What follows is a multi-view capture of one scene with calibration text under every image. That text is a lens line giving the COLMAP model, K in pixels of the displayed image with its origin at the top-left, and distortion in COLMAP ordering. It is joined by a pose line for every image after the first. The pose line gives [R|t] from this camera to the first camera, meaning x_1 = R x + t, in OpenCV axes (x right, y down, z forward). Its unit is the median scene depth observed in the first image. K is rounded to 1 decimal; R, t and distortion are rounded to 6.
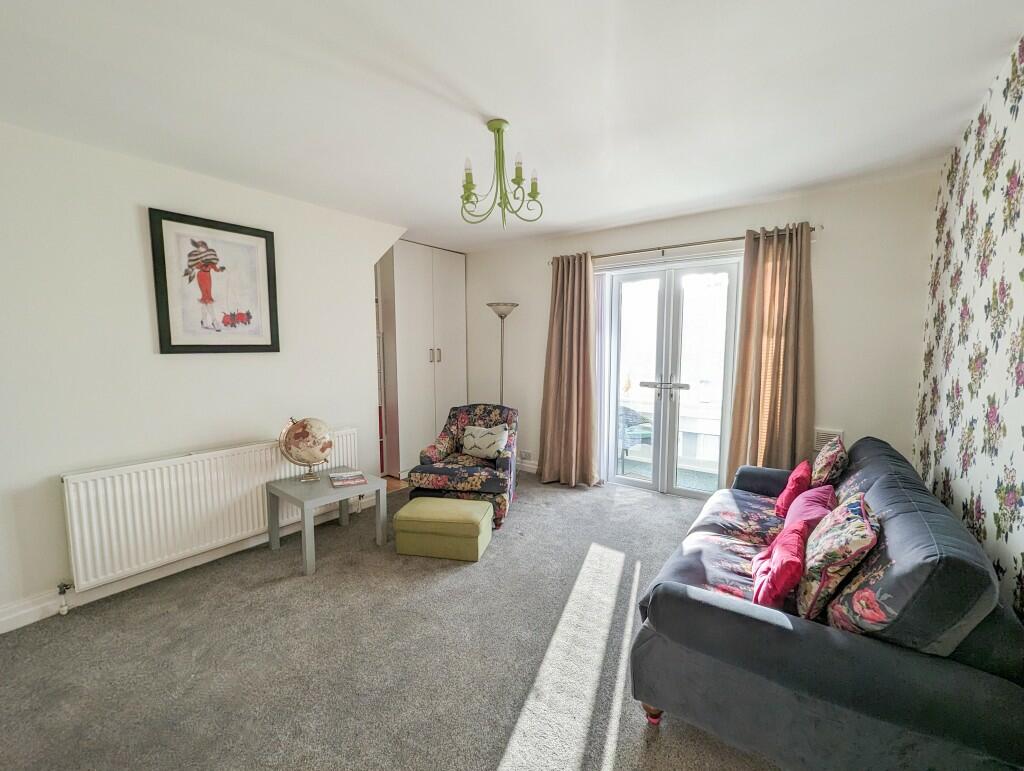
lens RADIAL K [[419.9, 0, 507.6], [0, 419.9, 387.5], [0, 0, 1]] dist [-0.001497, -0.000341]
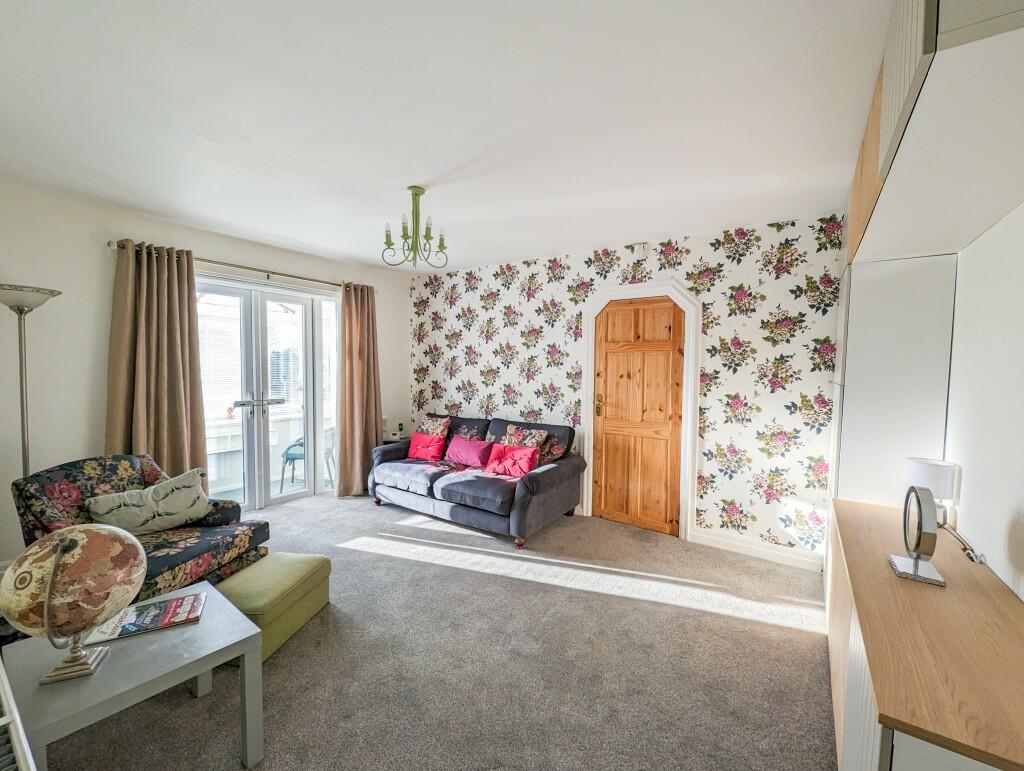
lens RADIAL K [[419.9, 0, 509.5], [0, 419.9, 384.4], [0, 0, 1]] dist [-0.001497, -0.000341]
pose [[-0.016545, -0.039065, 0.999100, -0.713141], [0.093391, 0.994808, 0.040443, -0.036807], [-0.995492, 0.093976, -0.012811, 0.435281]]
